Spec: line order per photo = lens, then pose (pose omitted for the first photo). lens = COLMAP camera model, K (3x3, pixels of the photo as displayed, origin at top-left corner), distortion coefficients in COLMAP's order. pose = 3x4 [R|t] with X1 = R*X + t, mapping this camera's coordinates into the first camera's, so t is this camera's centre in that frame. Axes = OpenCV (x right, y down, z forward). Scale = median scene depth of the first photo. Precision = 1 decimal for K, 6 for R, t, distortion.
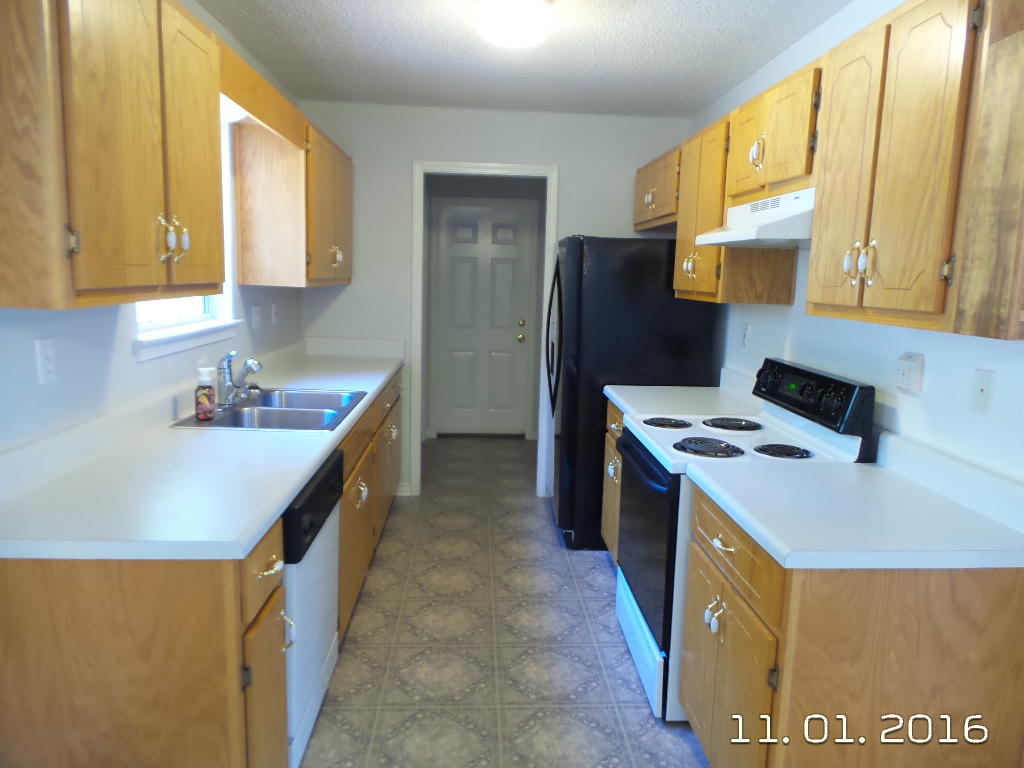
lens RADIAL K [[700.0, 0, 512.0], [0, 700.0, 384.0], [0, 0, 1]] dist [0.010337, 0.001725]
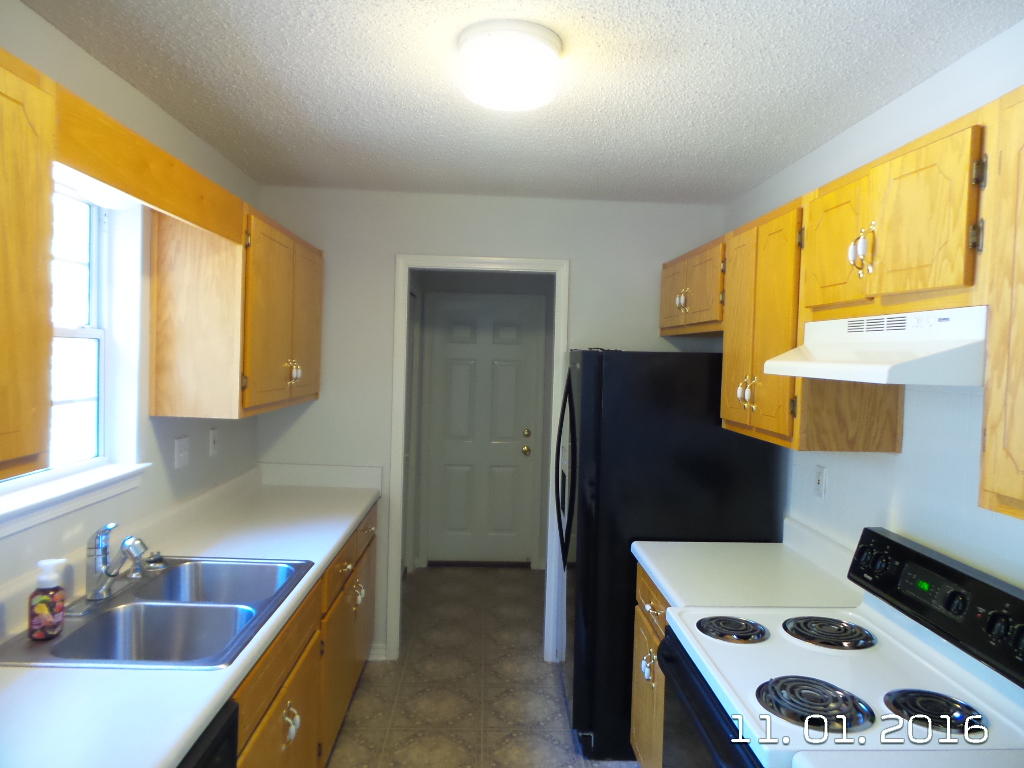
lens RADIAL K [[700.0, 0, 512.0], [0, 700.0, 384.0], [0, 0, 1]] dist [0.010337, 0.001725]
pose [[0.999934, 0.001546, -0.011400, 0.010344], [-0.002865, 0.993174, -0.116604, -0.086340], [0.011142, 0.116629, 0.993113, 0.239292]]
